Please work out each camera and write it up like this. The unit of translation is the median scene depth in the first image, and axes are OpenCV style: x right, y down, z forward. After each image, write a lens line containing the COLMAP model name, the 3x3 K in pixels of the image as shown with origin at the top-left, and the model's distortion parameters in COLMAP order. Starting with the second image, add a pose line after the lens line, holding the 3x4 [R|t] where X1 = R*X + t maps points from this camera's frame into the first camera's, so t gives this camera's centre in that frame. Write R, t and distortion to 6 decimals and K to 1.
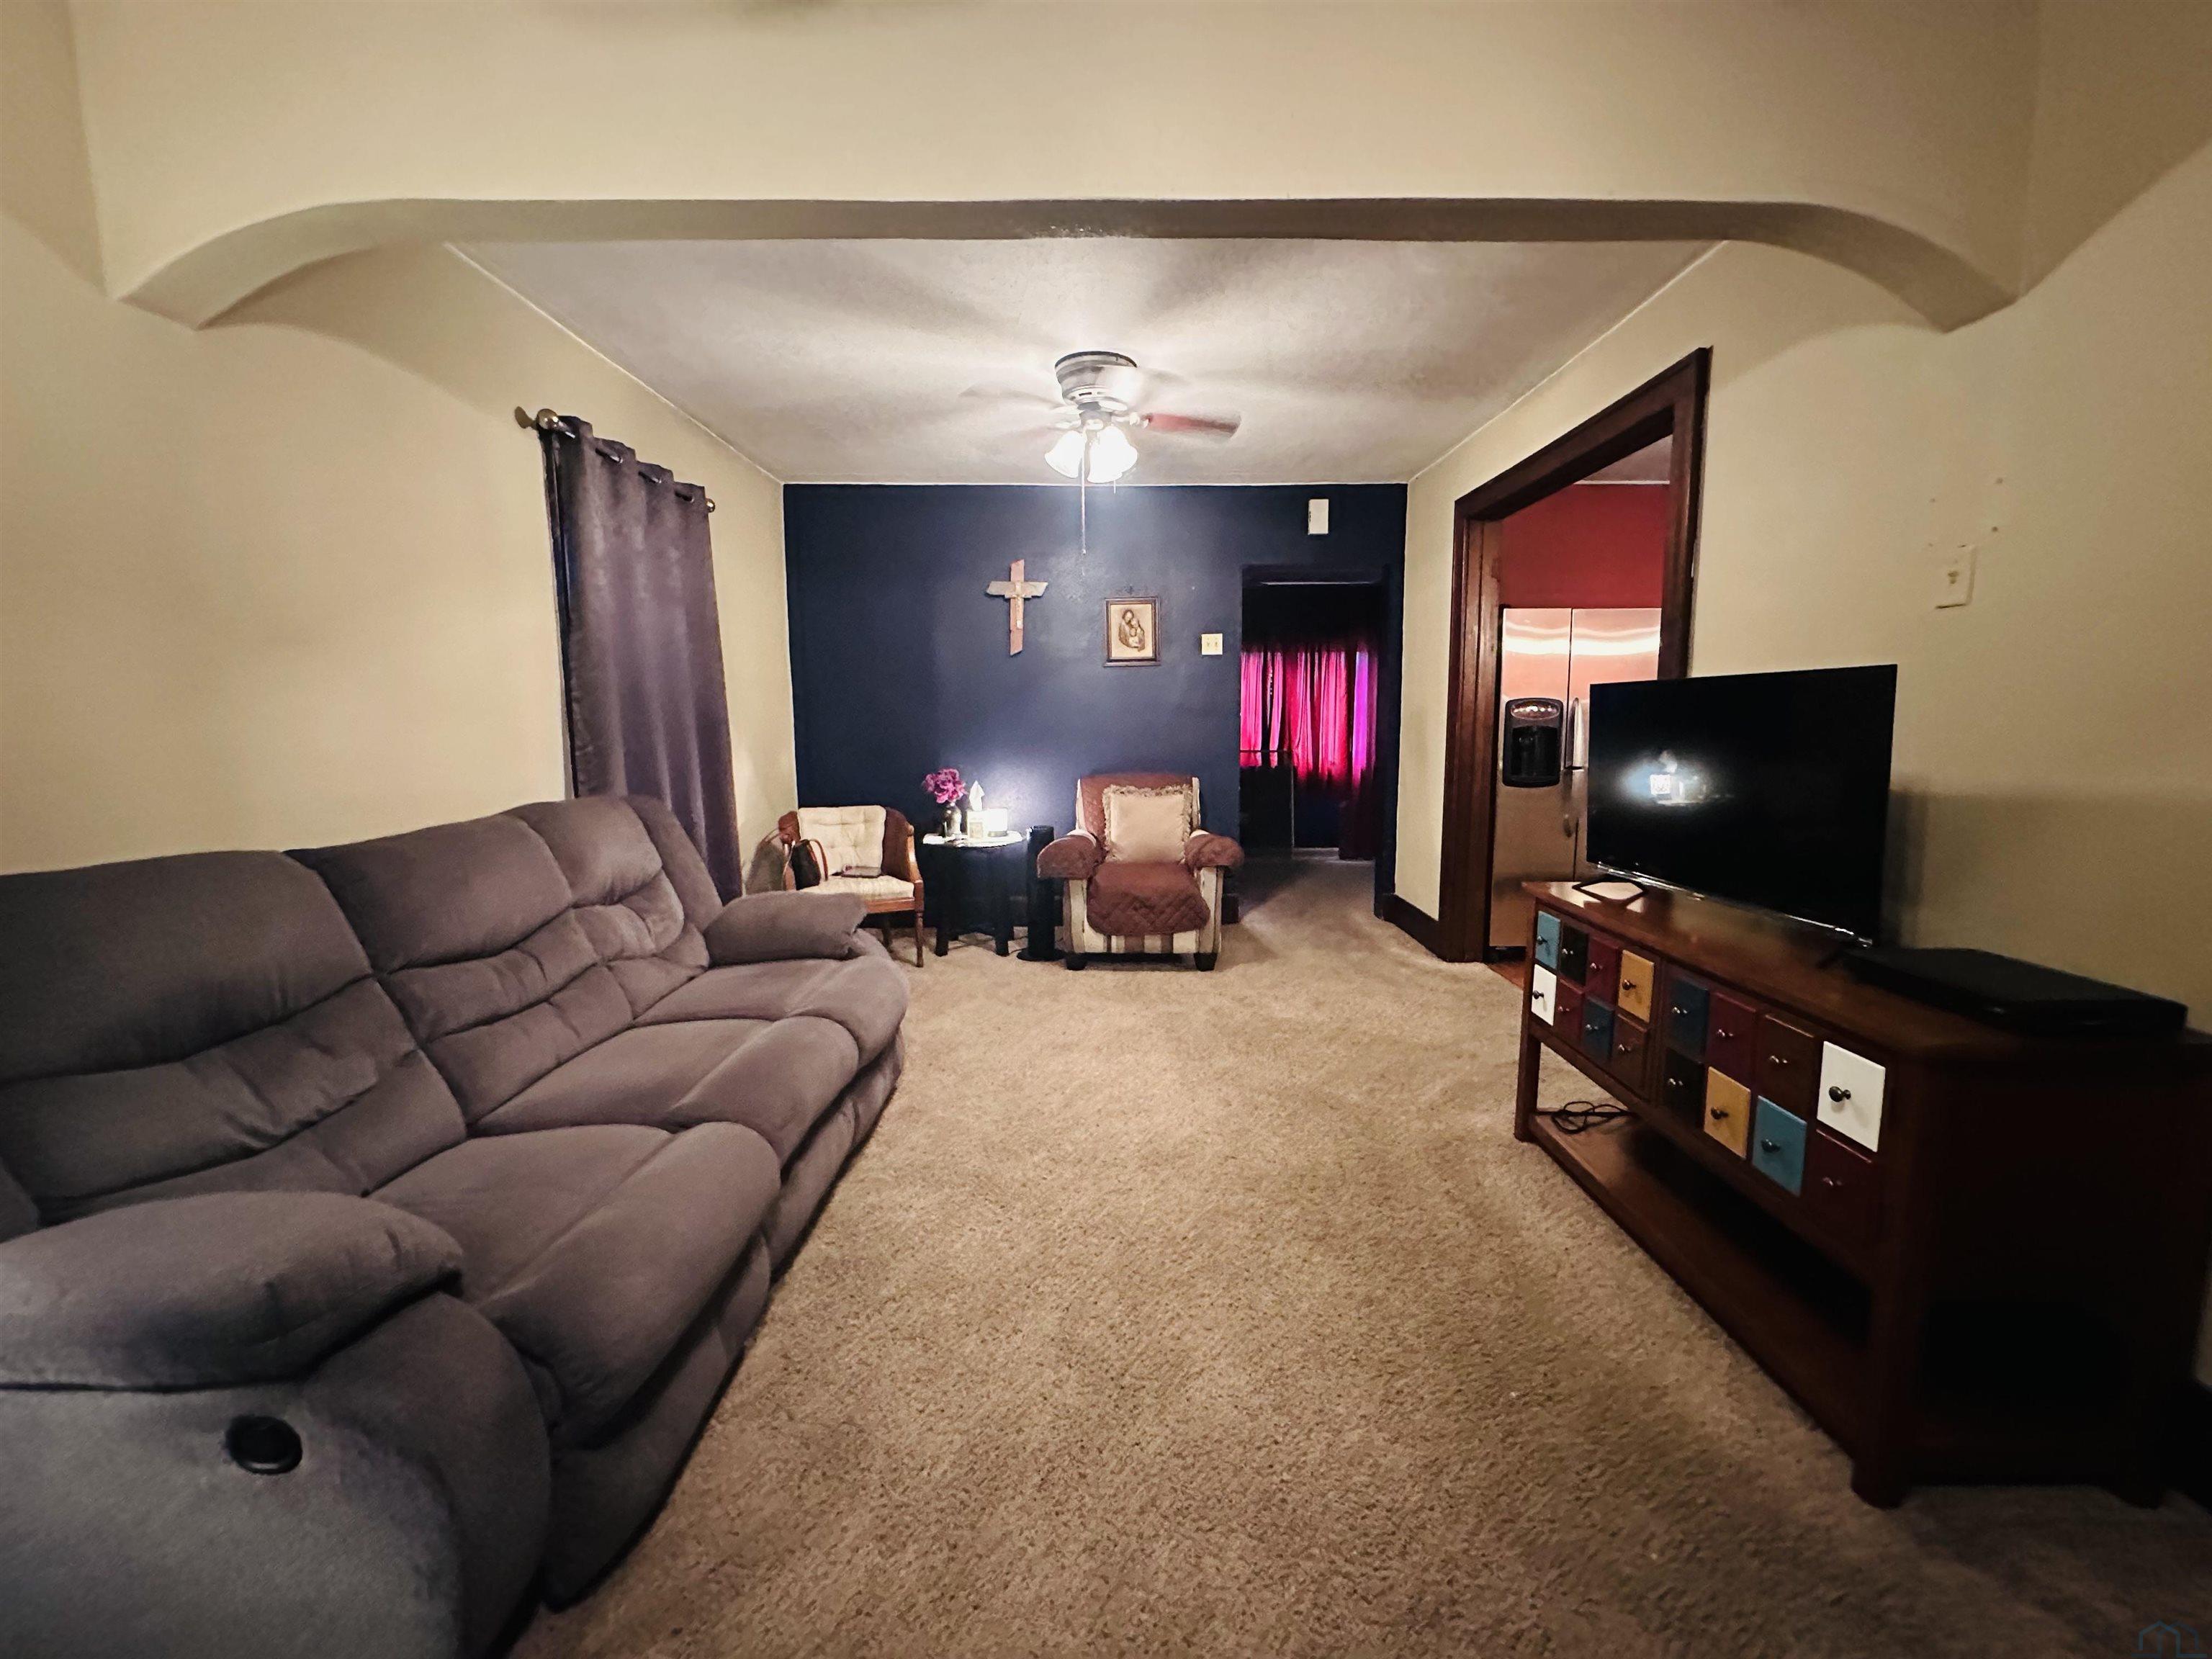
lens RADIAL K [[879.3, 0, 1110.0], [0, 879.3, 831.4], [0, 0, 1]] dist [-0.009232, 0.001796]
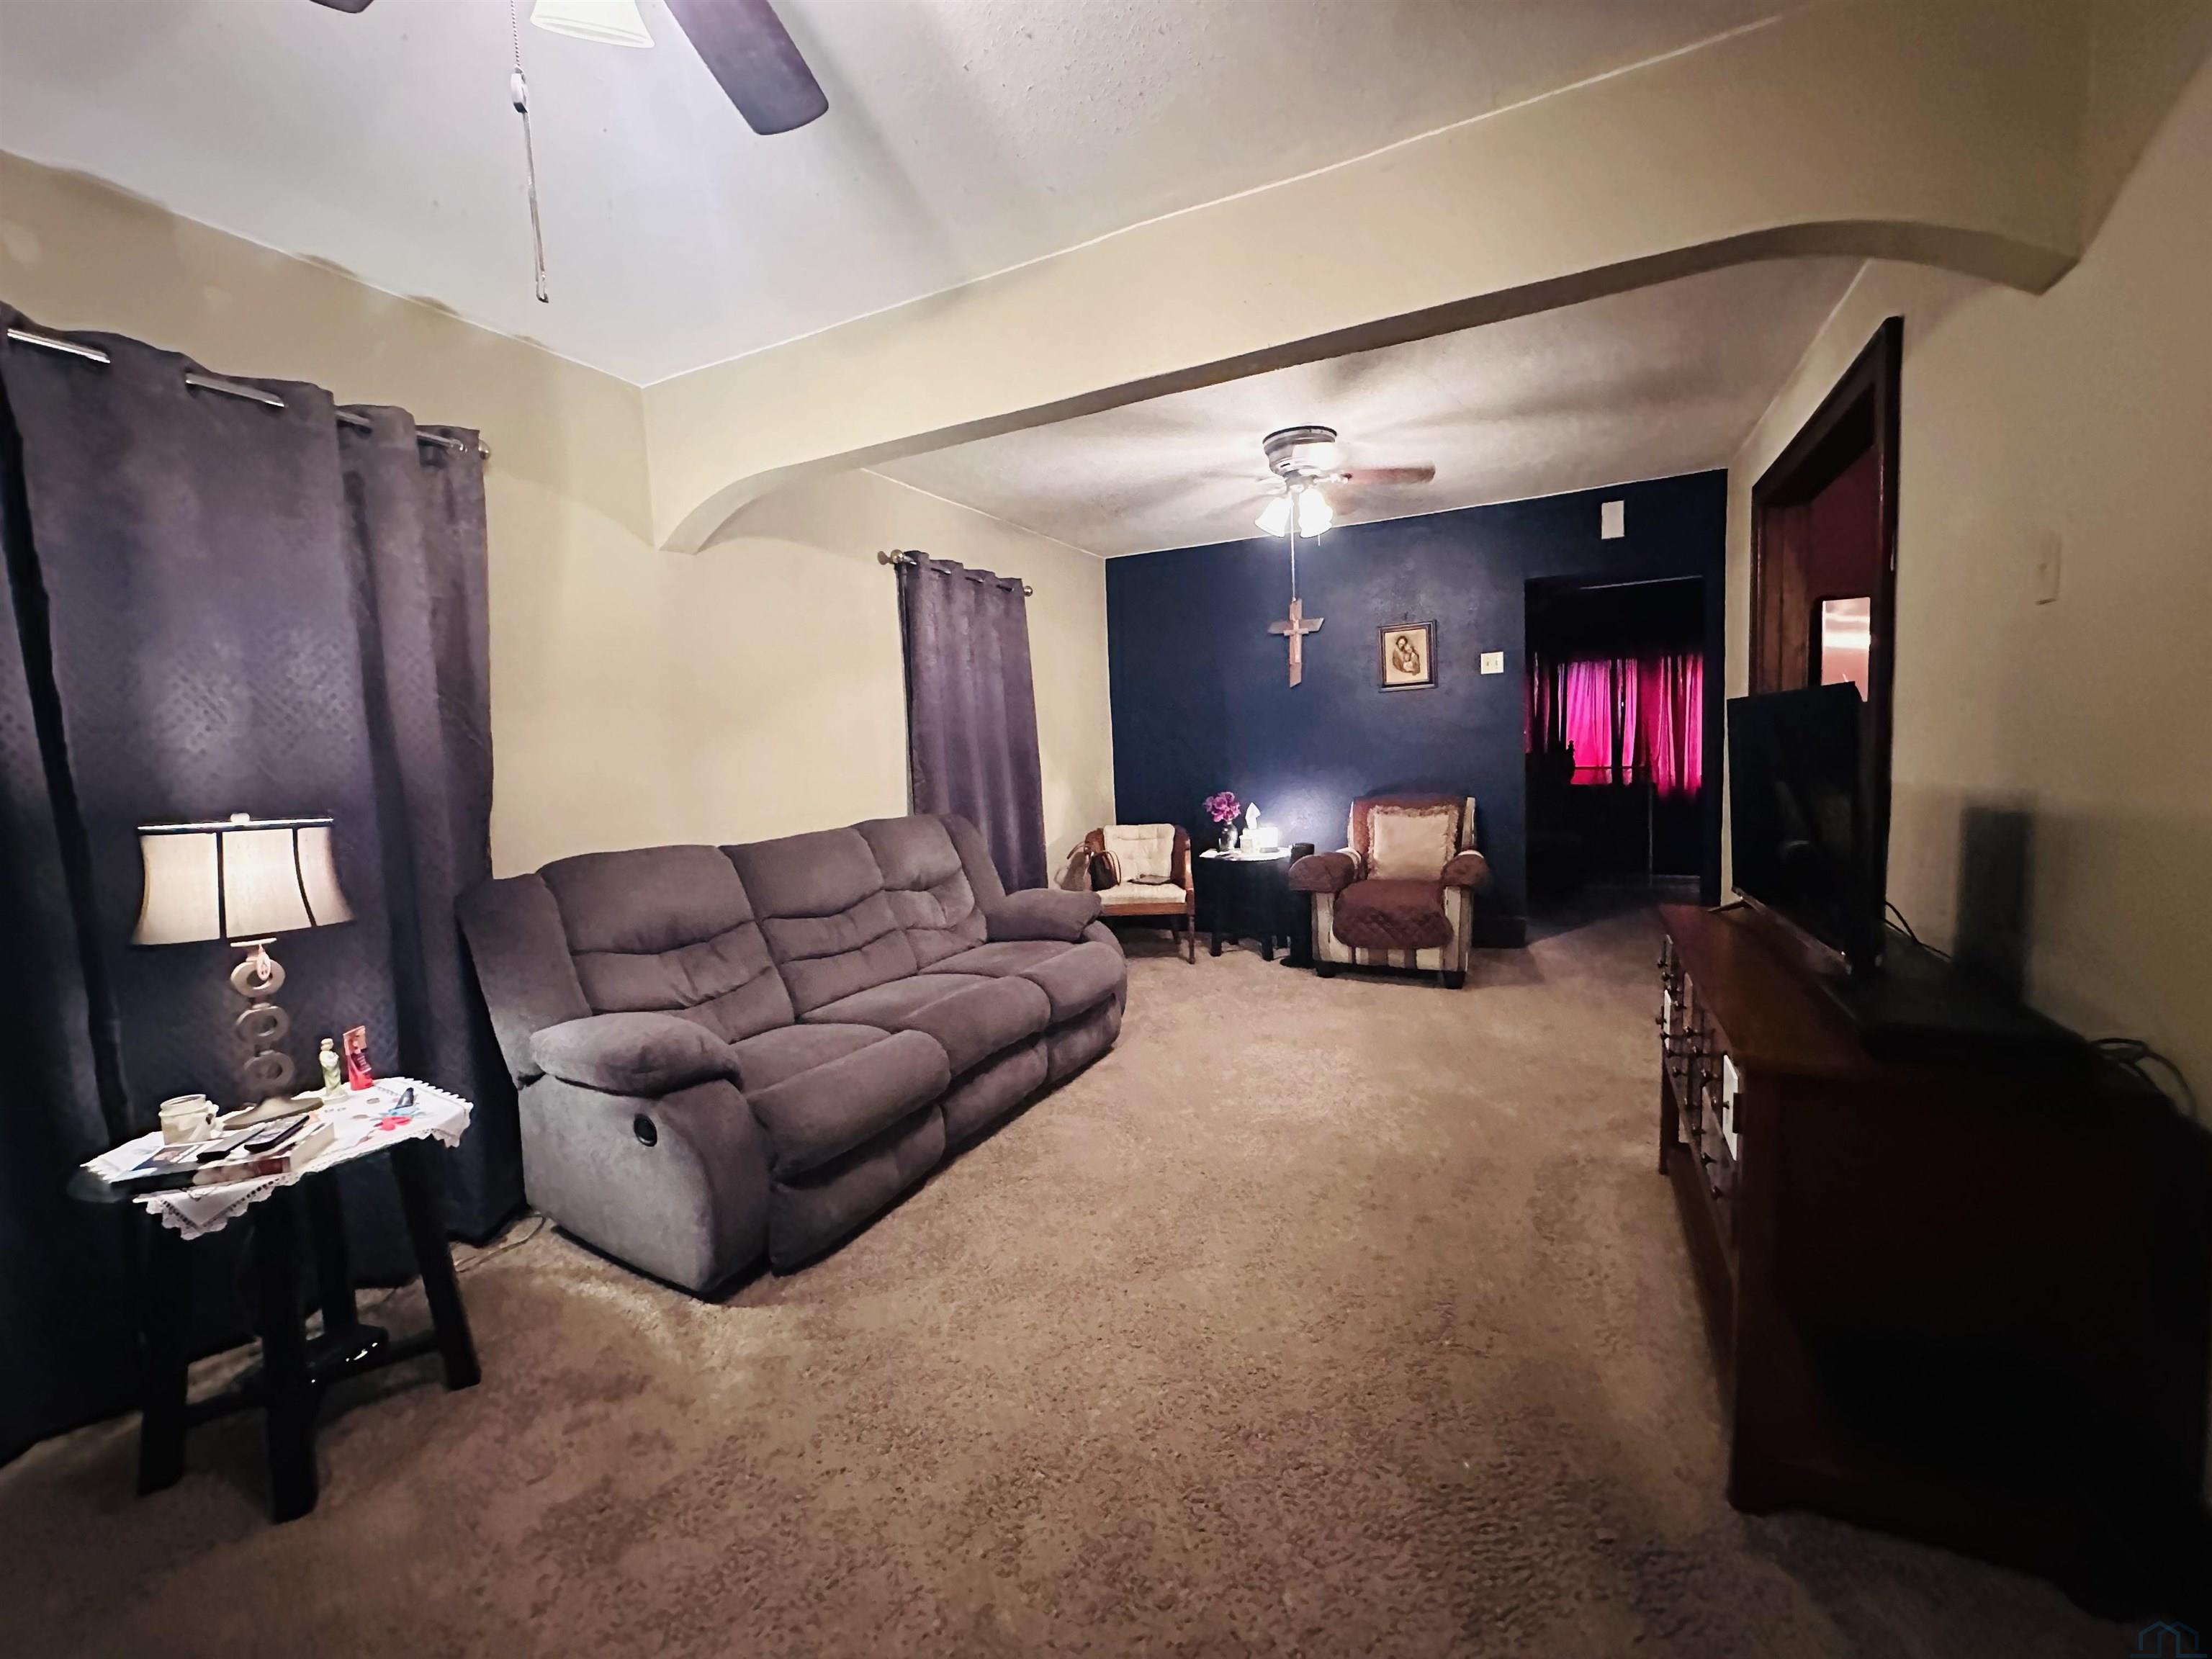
lens RADIAL K [[879.3, 0, 1110.2], [0, 879.3, 832.4], [0, 0, 1]] dist [-0.009232, 0.001796]
pose [[0.892562, 0.010556, -0.450800, 0.299276], [-0.020234, 0.999657, -0.016656, 0.004736], [0.450470, 0.023988, 0.892469, -0.117930]]
